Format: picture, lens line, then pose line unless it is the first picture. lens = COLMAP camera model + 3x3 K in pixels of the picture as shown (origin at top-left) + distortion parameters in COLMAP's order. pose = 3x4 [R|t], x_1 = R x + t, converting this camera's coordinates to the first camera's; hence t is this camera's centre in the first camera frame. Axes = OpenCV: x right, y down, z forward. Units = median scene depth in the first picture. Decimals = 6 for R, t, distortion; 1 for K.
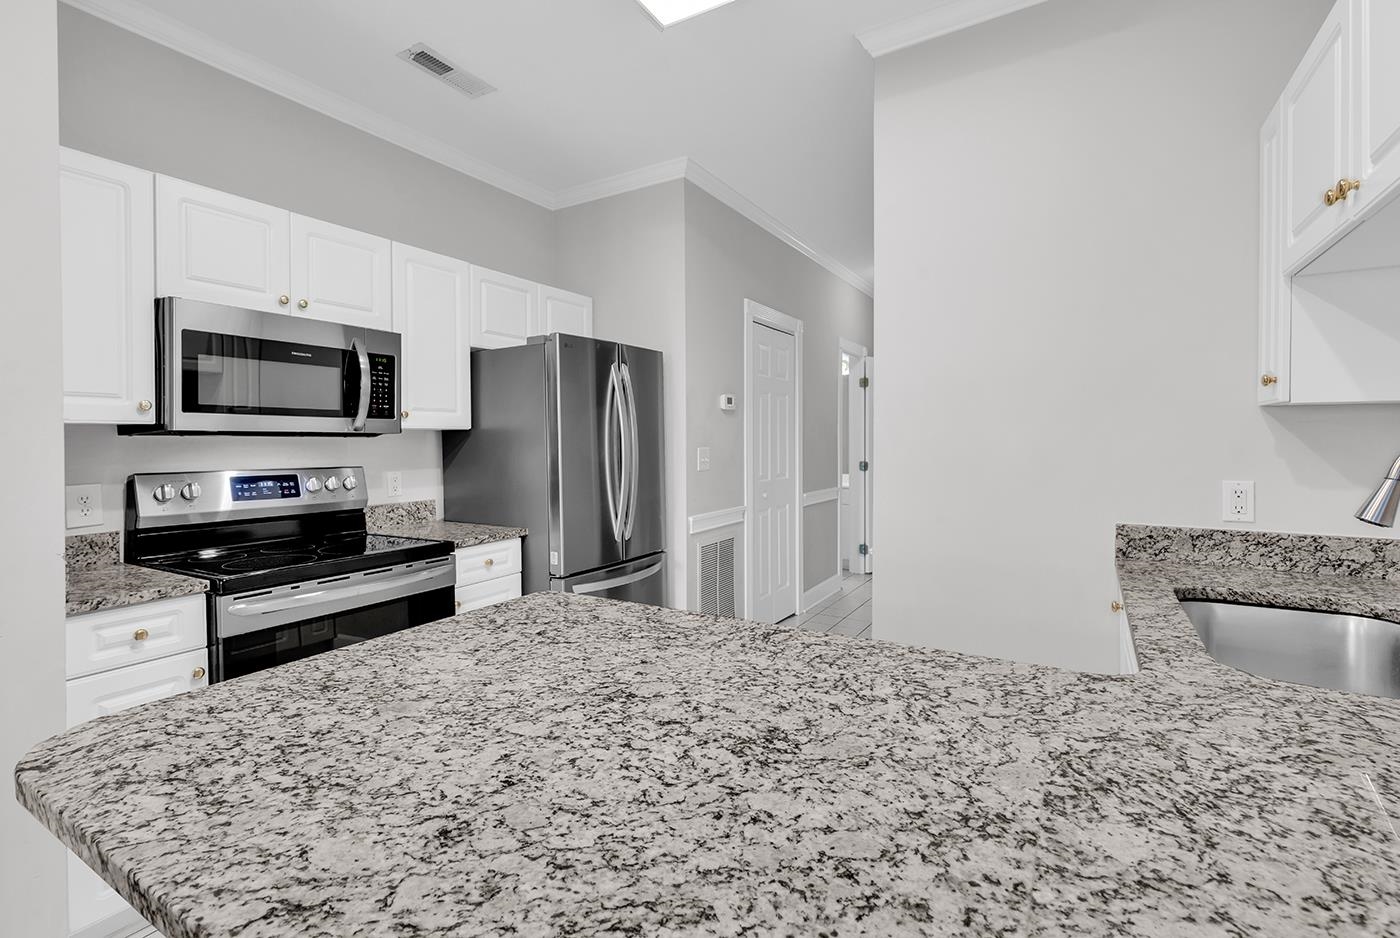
lens RADIAL K [[638.3, 0, 698.6], [0, 638.3, 451.4], [0, 0, 1]] dist [0.008827, -0.002399]
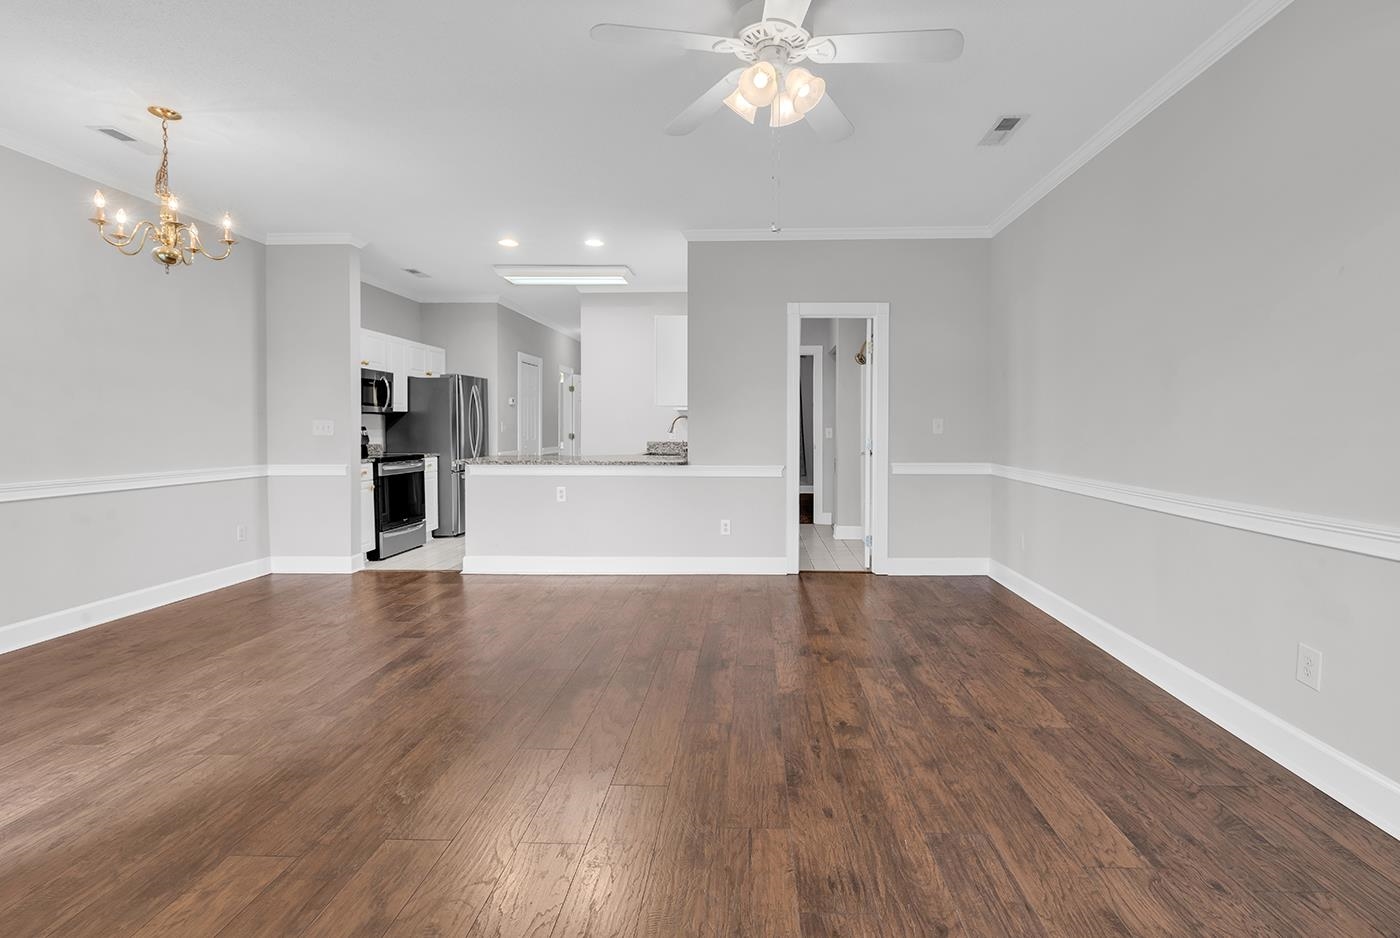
lens RADIAL K [[638.3, 0, 744.2], [0, 638.3, 430.6], [0, 0, 1]] dist [0.008827, -0.002399]
pose [[0.861566, 0.004570, 0.507626, -0.790002], [0.001976, 0.999922, -0.012357, 0.105740], [-0.507642, 0.011649, 0.861489, -2.645703]]
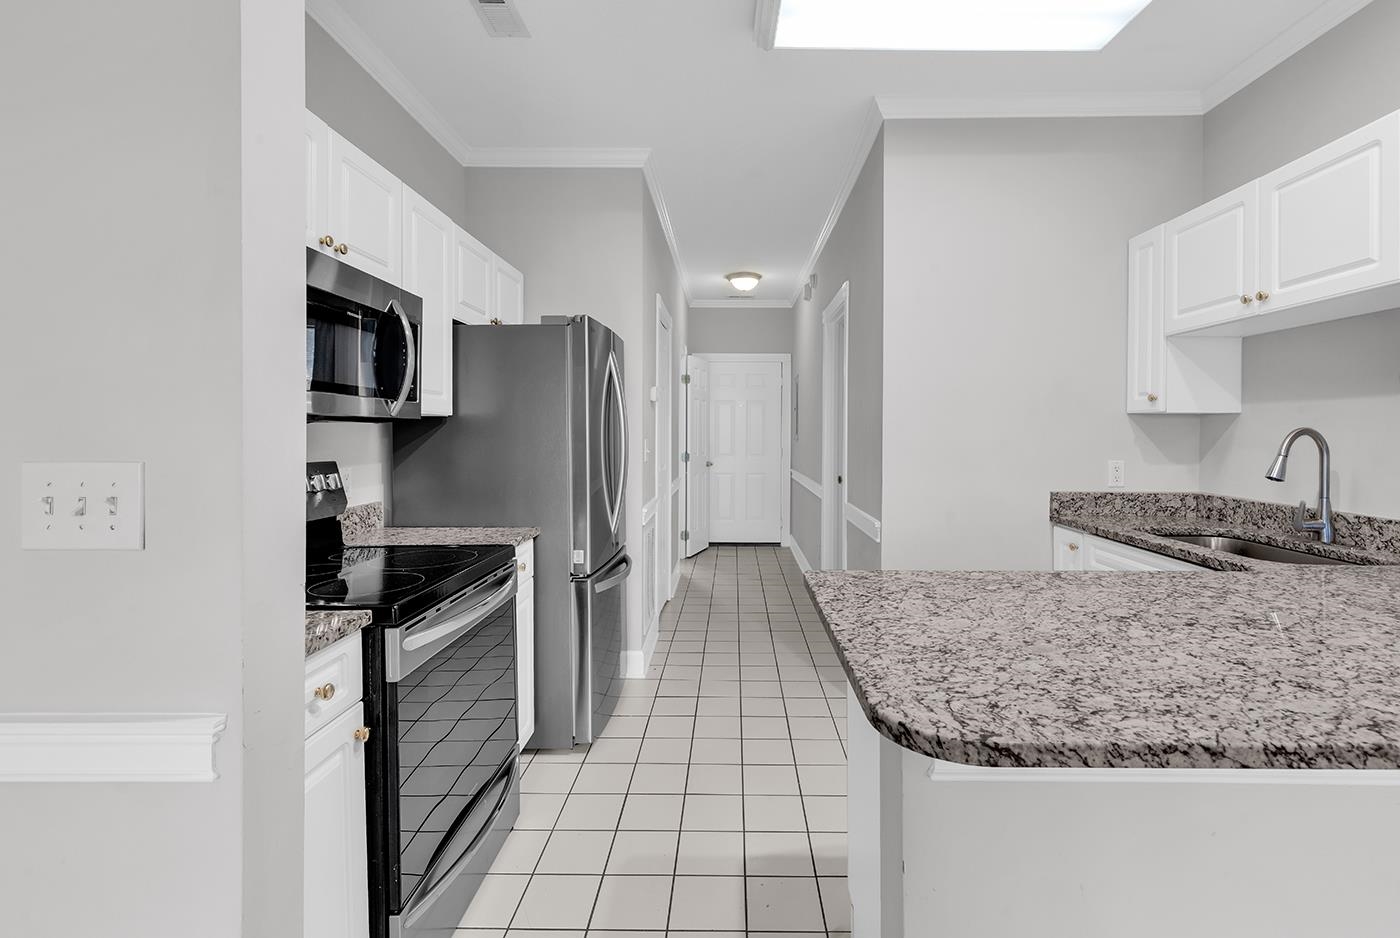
lens RADIAL K [[638.3, 0, 738.6], [0, 638.3, 445.6], [0, 0, 1]] dist [0.008827, -0.002399]
pose [[0.859366, -0.001320, 0.511358, -0.760885], [0.000816, 0.999999, 0.001210, 0.005652], [-0.511360, -0.000623, 0.859367, 0.121314]]
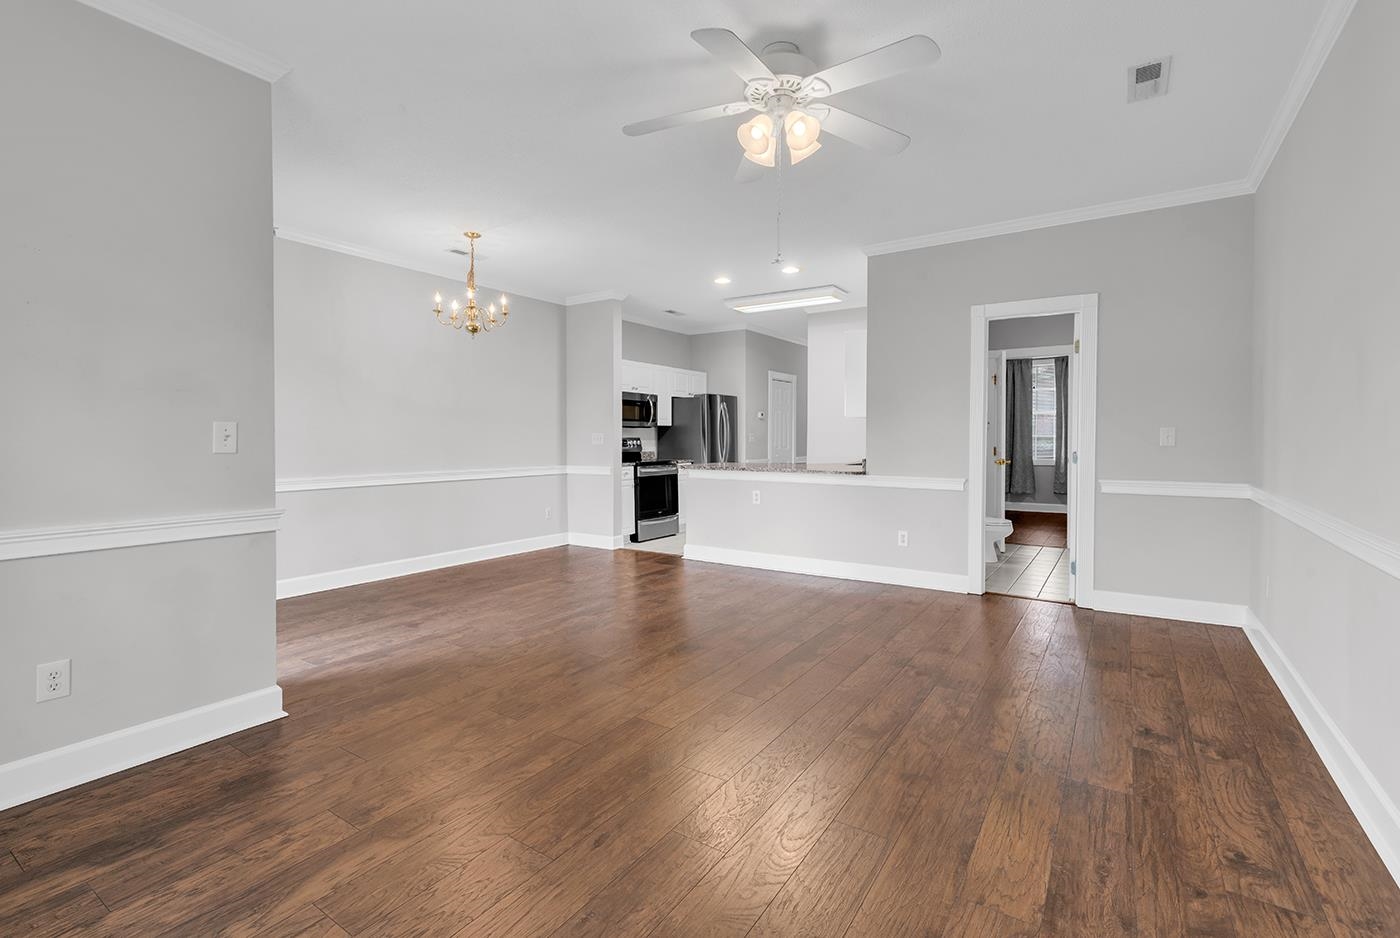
lens RADIAL K [[638.3, 0, 708.3], [0, 638.3, 438.6], [0, 0, 1]] dist [0.008827, -0.002399]
pose [[0.999714, 0.007334, -0.022774, -0.210848], [-0.007702, 0.999841, -0.016110, 0.111060], [0.022652, 0.016281, 0.999611, -3.000261]]
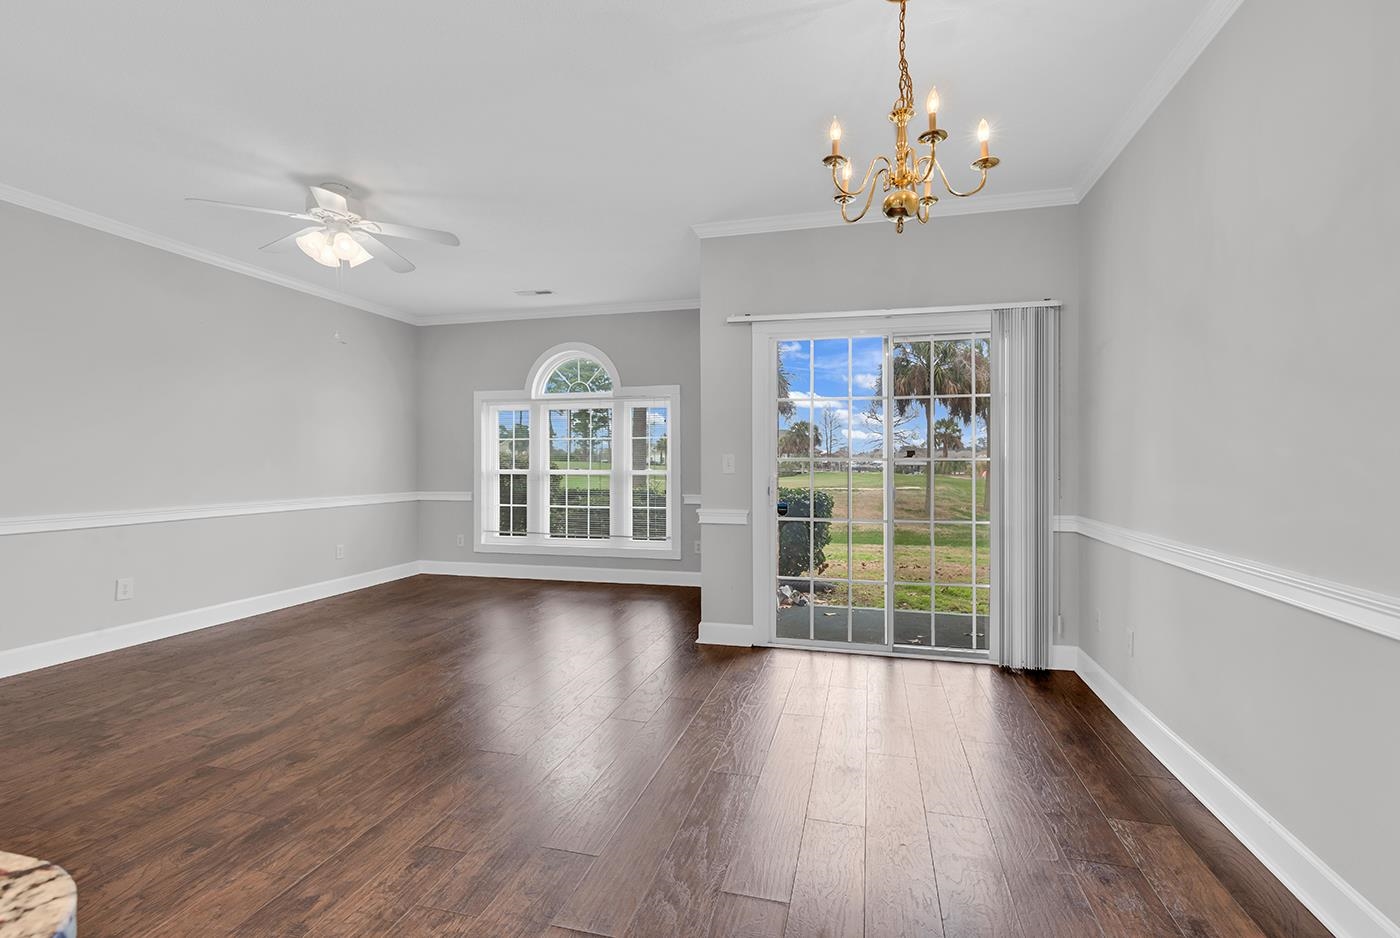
lens RADIAL K [[638.3, 0, 707.2], [0, 638.3, 467.7], [0, 0, 1]] dist [0.008827, -0.002399]
pose [[-0.956494, 0.009602, -0.291593, -0.593976], [0.002363, 0.999680, 0.025169, 0.050174], [0.291741, 0.023385, -0.956211, 0.642686]]
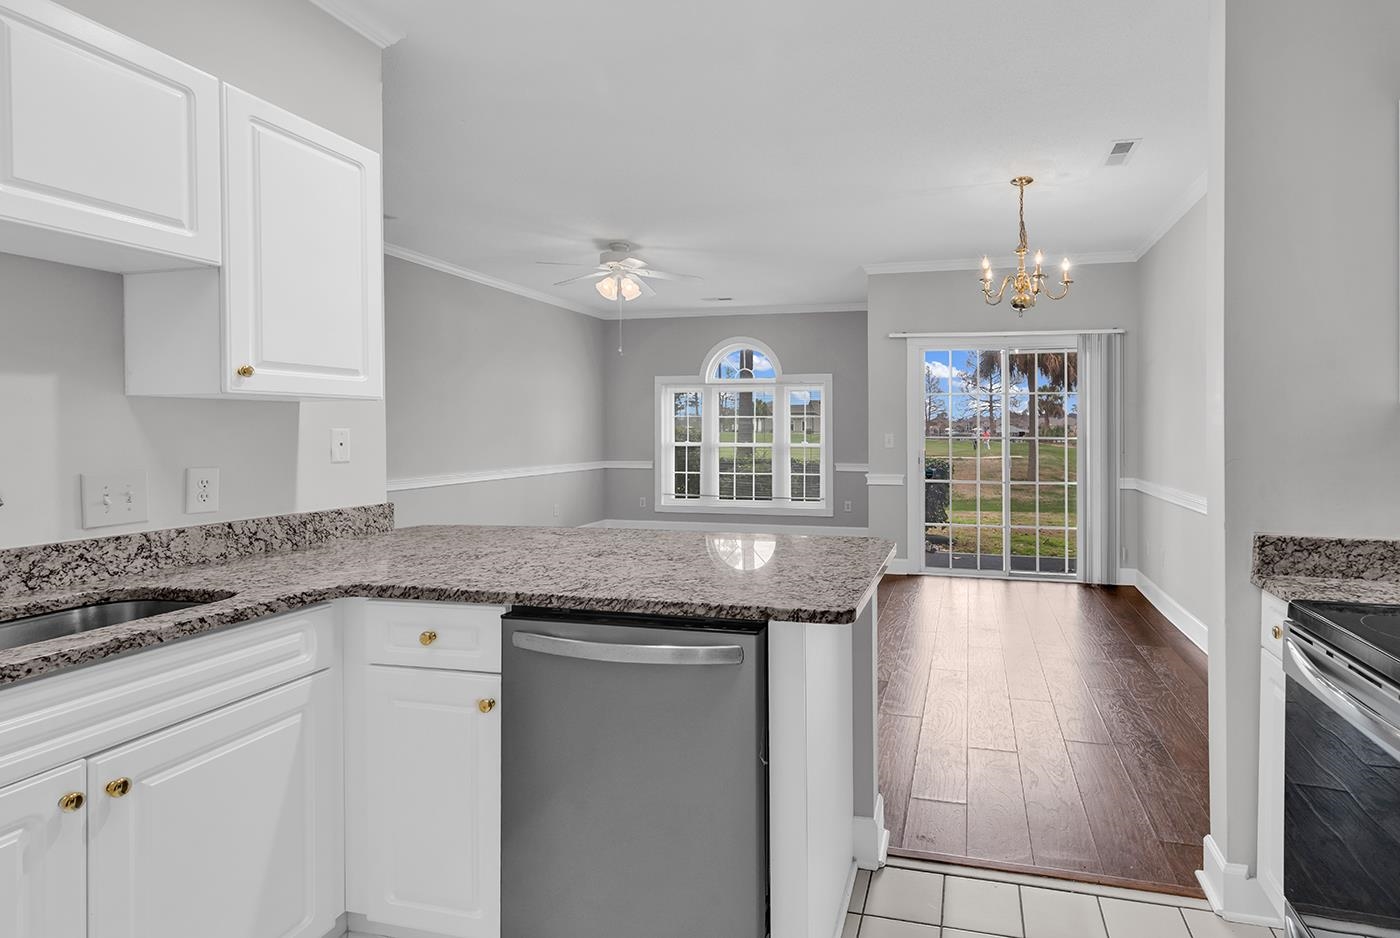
lens RADIAL K [[689.7, 0, 809.2], [0, 689.7, 433.7], [0, 0, 1]] dist [-0.006710, 0.004905]
pose [[-0.949420, 0.009573, -0.313864, 0.093579], [0.001833, 0.999687, 0.024947, -0.025772], [0.314005, 0.023110, -0.949140, 1.552492]]
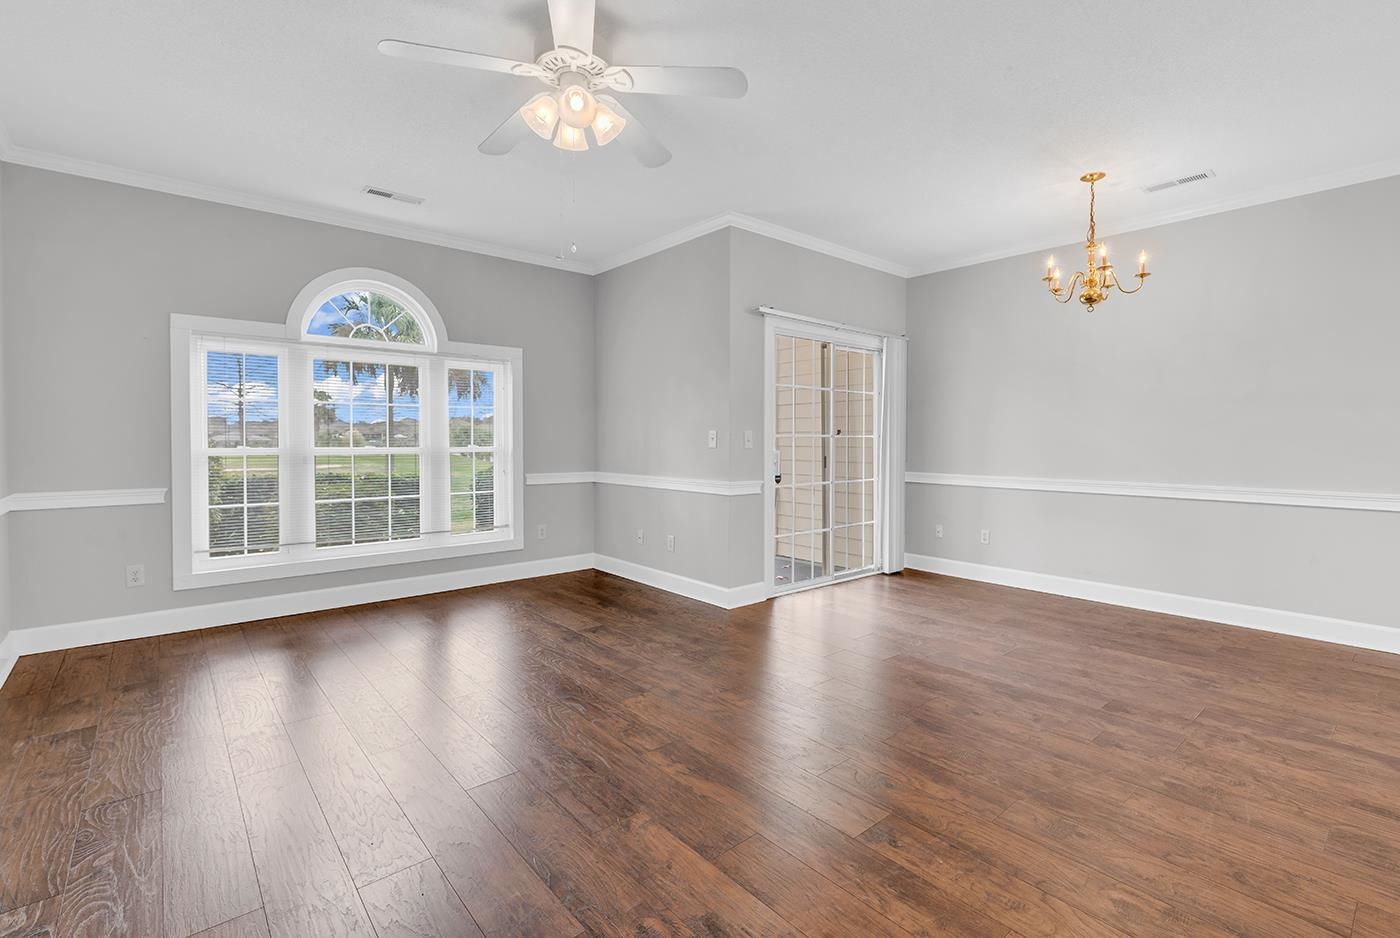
lens RADIAL K [[638.3, 0, 707.4], [0, 638.3, 454.1], [0, 0, 1]] dist [0.008827, -0.002399]
pose [[-0.302304, 0.033157, -0.952635, 1.095500], [-0.015948, 0.999079, 0.039835, 0.053012], [0.953078, 0.027235, -0.301497, -0.902308]]
